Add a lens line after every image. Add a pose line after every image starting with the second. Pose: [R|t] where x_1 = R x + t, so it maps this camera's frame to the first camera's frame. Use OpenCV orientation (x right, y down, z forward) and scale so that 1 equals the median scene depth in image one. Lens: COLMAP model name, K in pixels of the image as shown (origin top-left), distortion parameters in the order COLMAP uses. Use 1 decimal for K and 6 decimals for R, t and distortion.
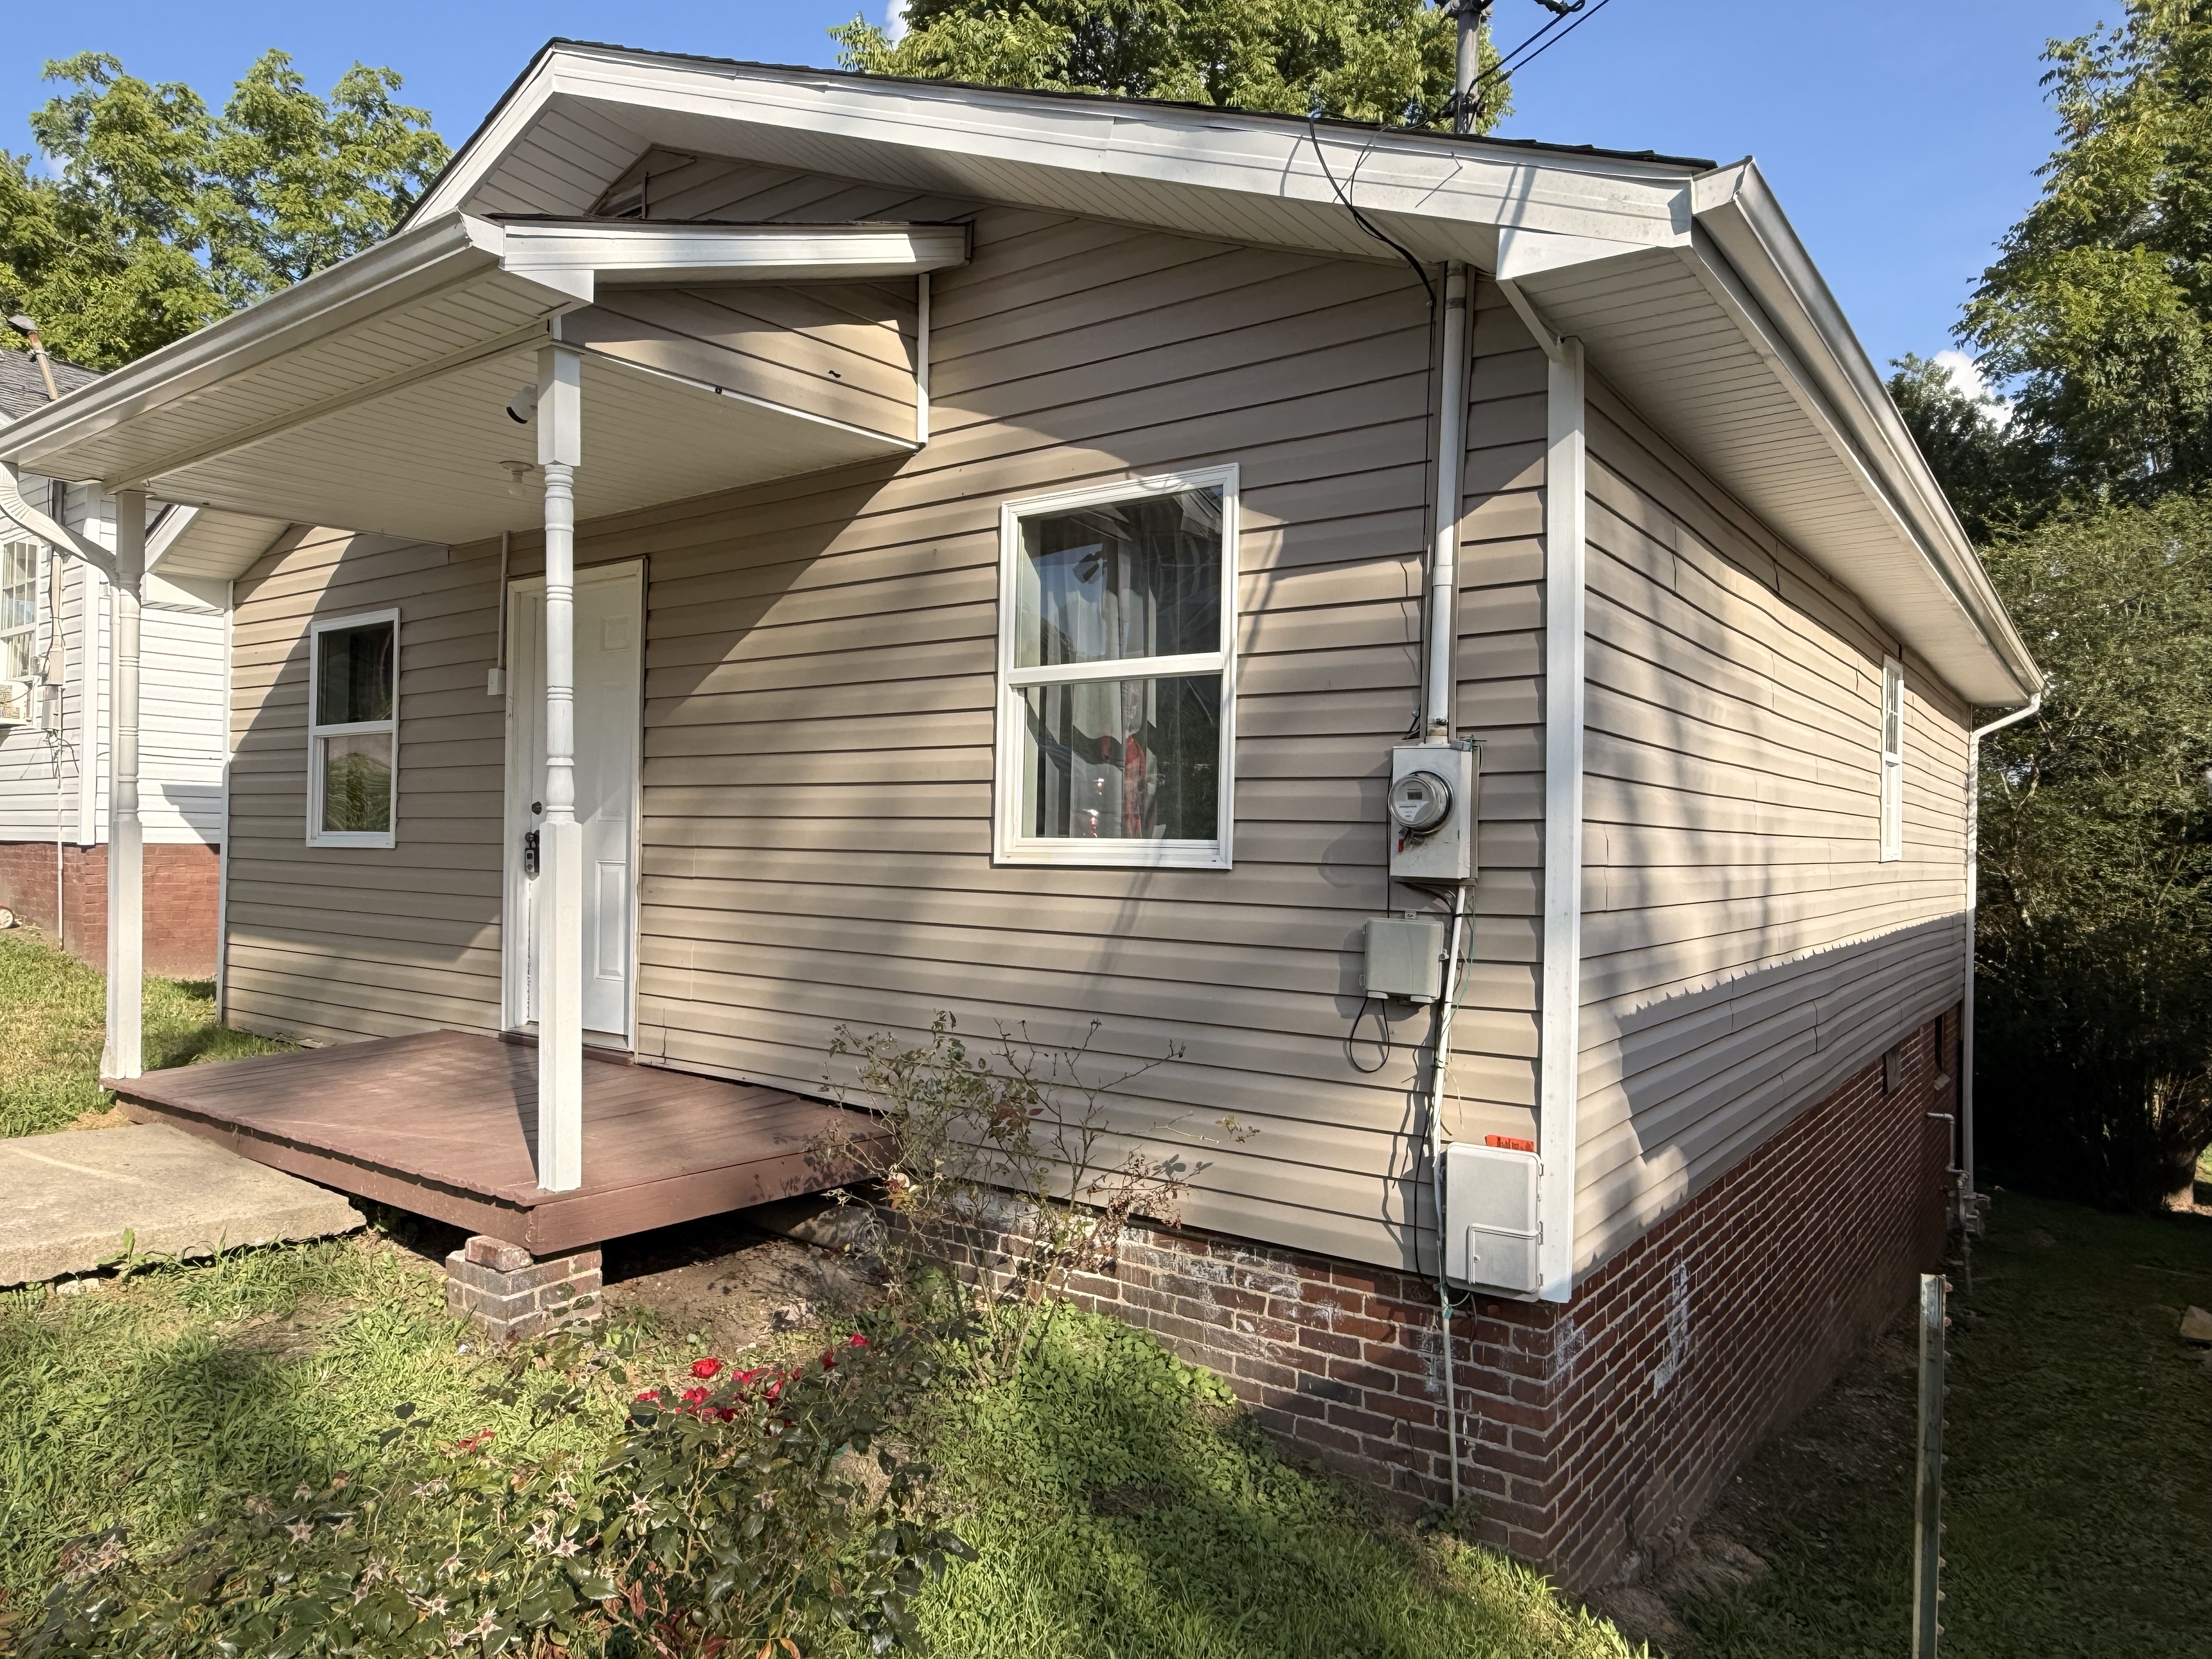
lens RADIAL K [[1403.9, 0, 1106.0], [0, 1403.9, 829.5], [0, 0, 1]] dist [0.000943, 0.002813]
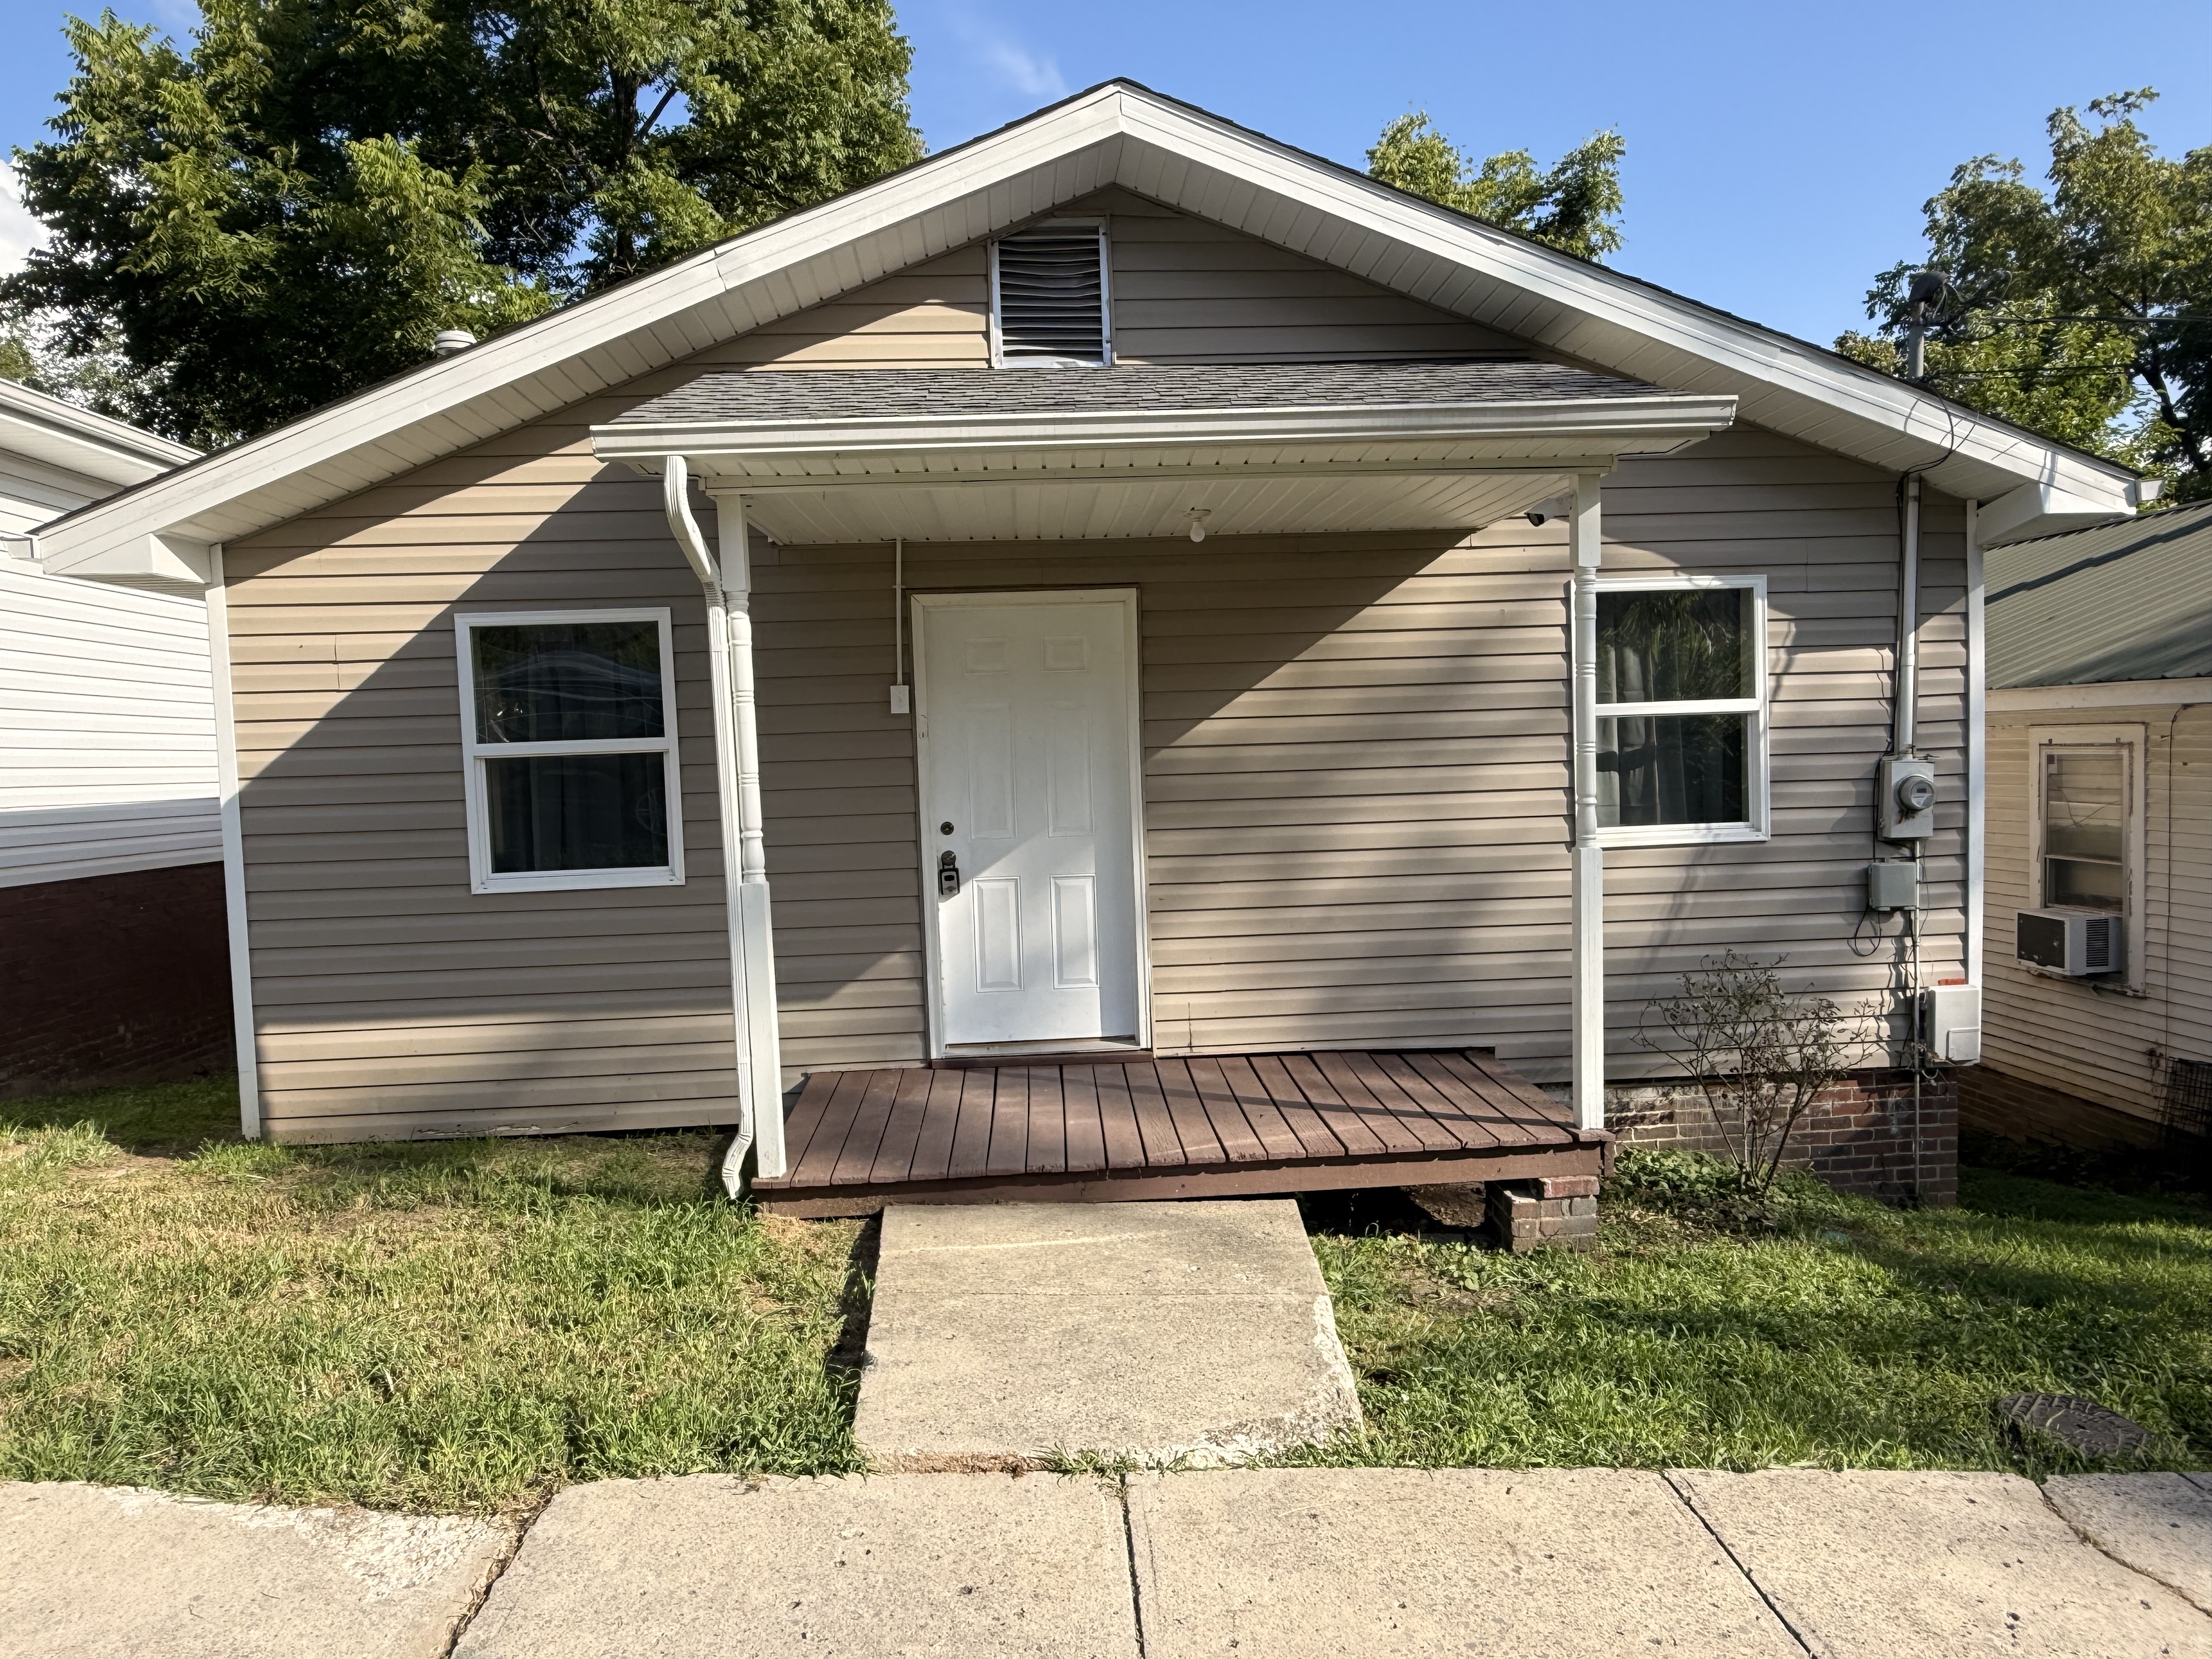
lens RADIAL K [[1403.9, 0, 1106.0], [0, 1403.9, 829.5], [0, 0, 1]] dist [0.000943, 0.002813]
pose [[0.768885, -0.076346, 0.634812, -1.468094], [0.039817, 0.996636, 0.071635, -0.124902], [-0.638146, -0.029803, 0.769339, 0.278673]]
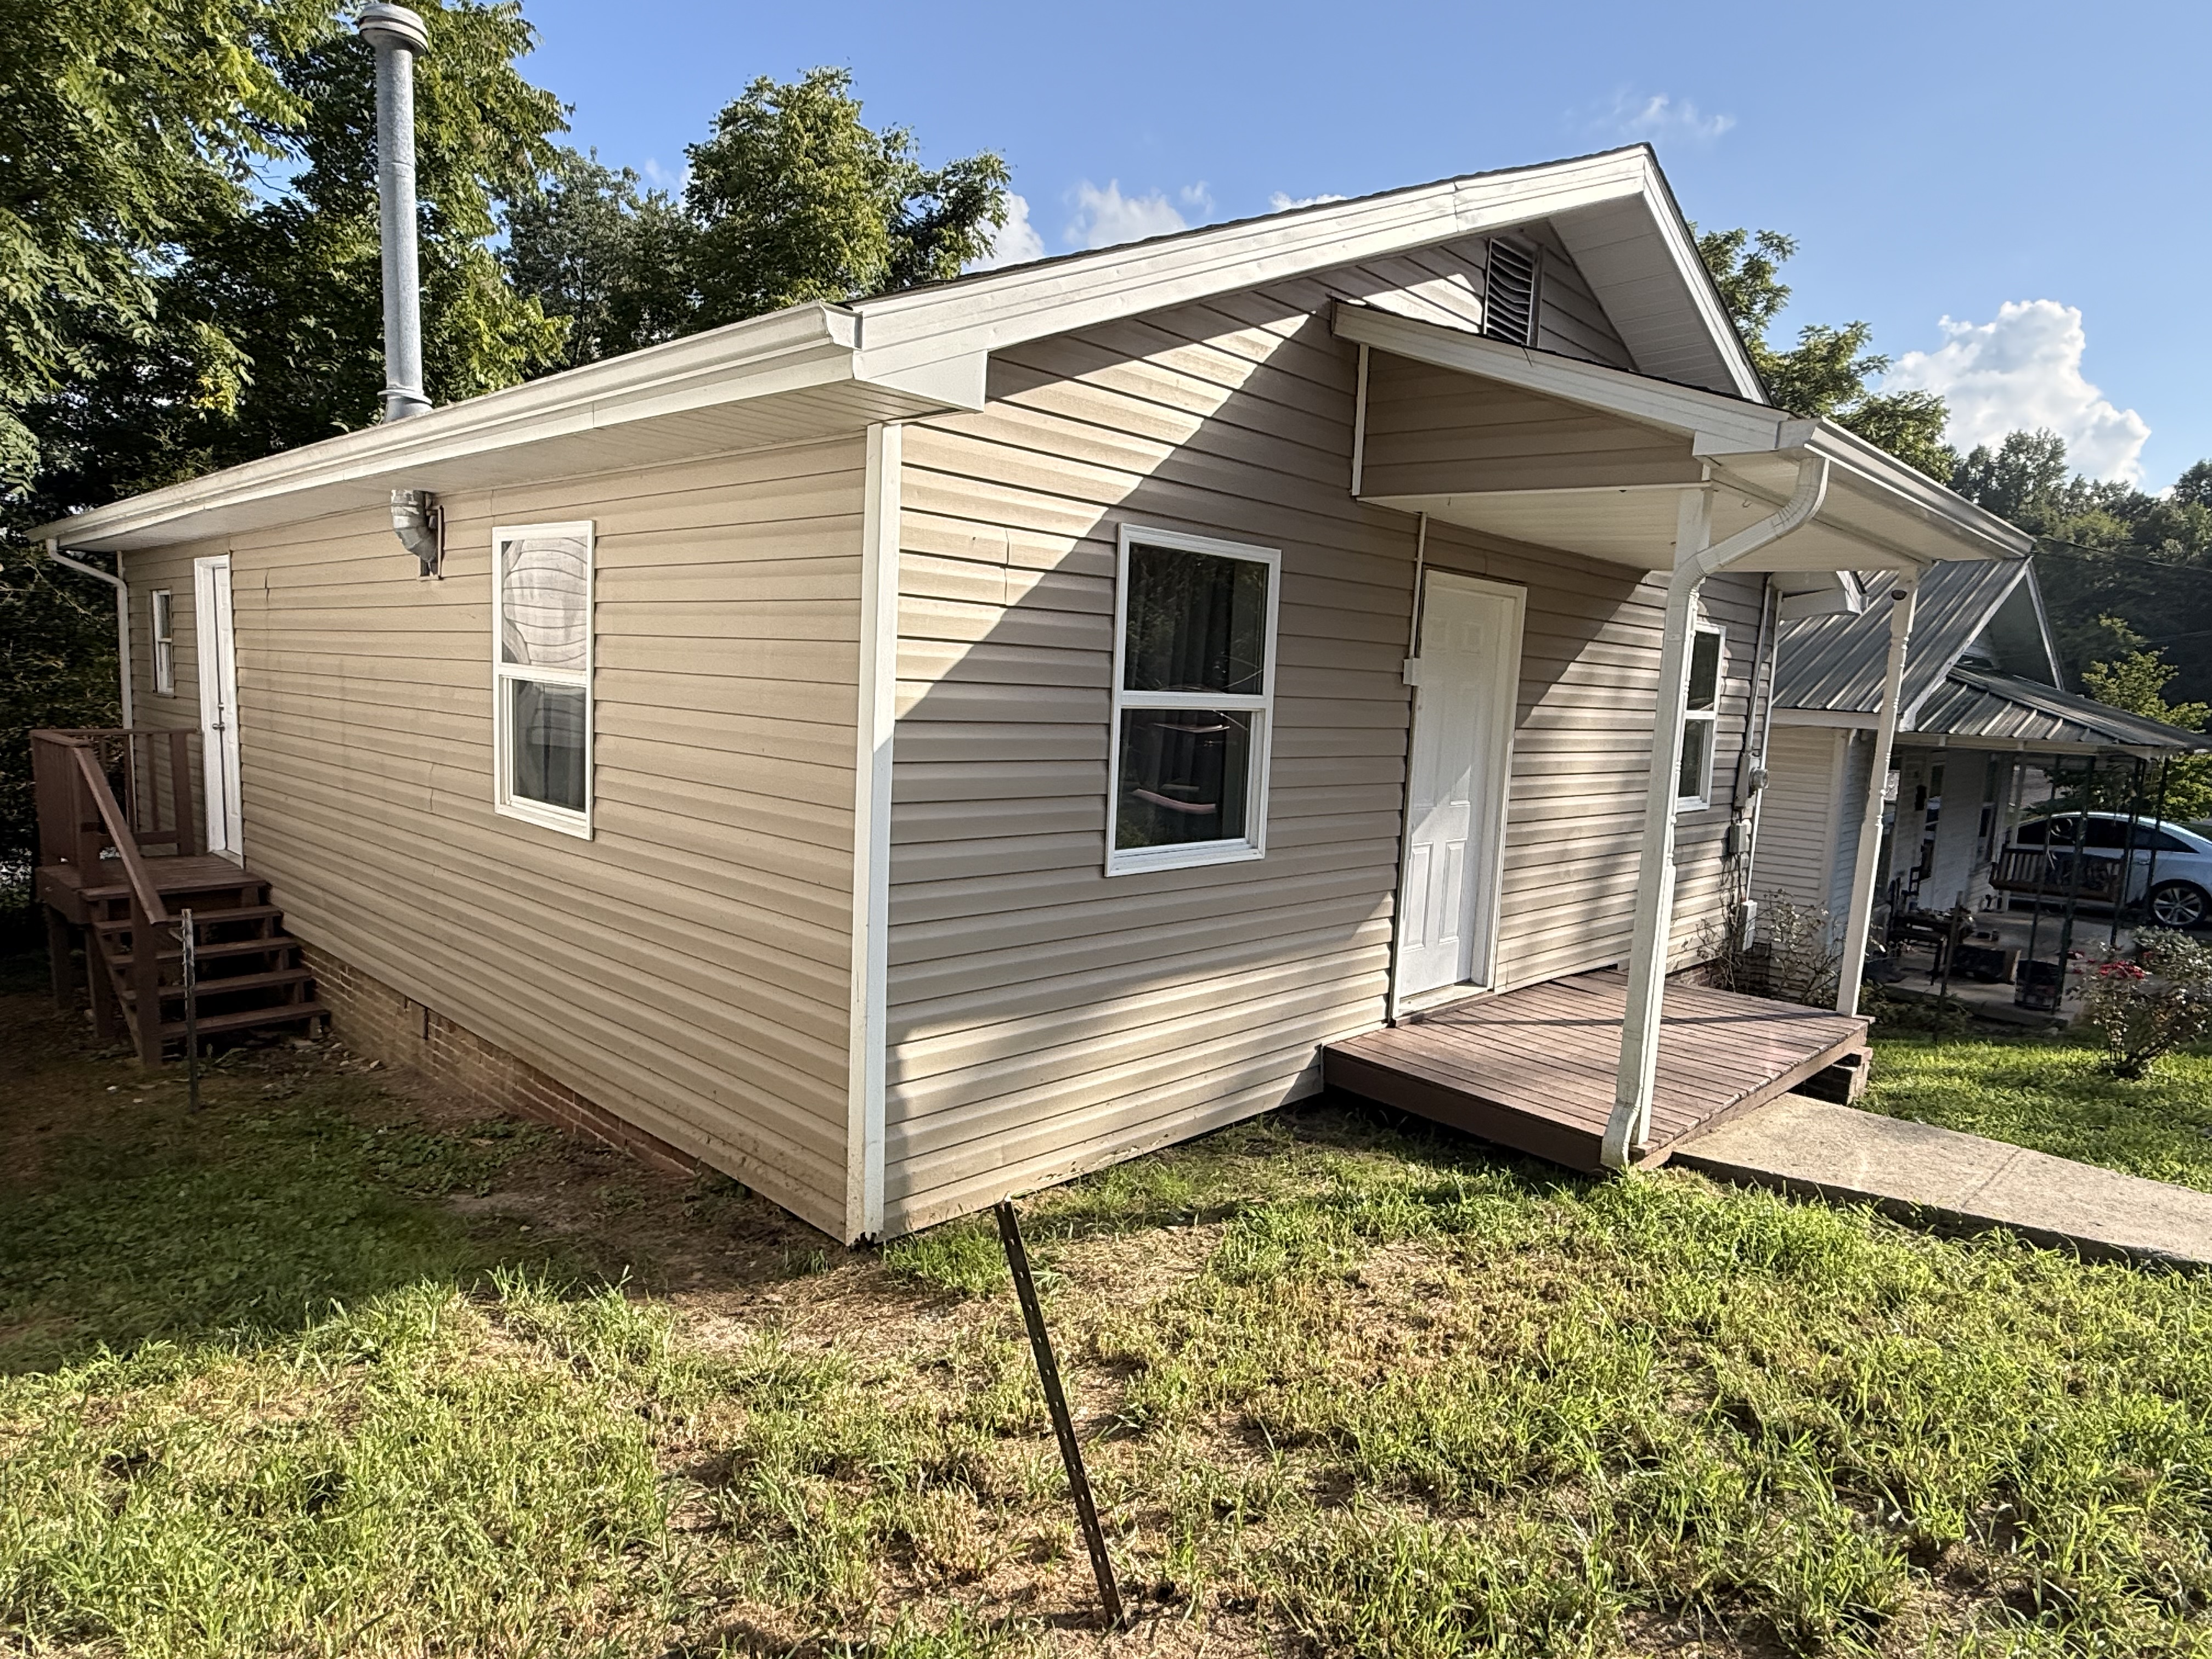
lens RADIAL K [[1293.6, 0, 1106.0], [0, 1293.6, 829.5], [0, 0, 1]] dist [-0.001480, -0.000113]
pose [[0.122169, -0.123954, 0.984739, -2.117203], [-0.052571, 0.989970, 0.131135, -0.160774], [-0.991116, -0.067789, 0.114427, 1.720299]]
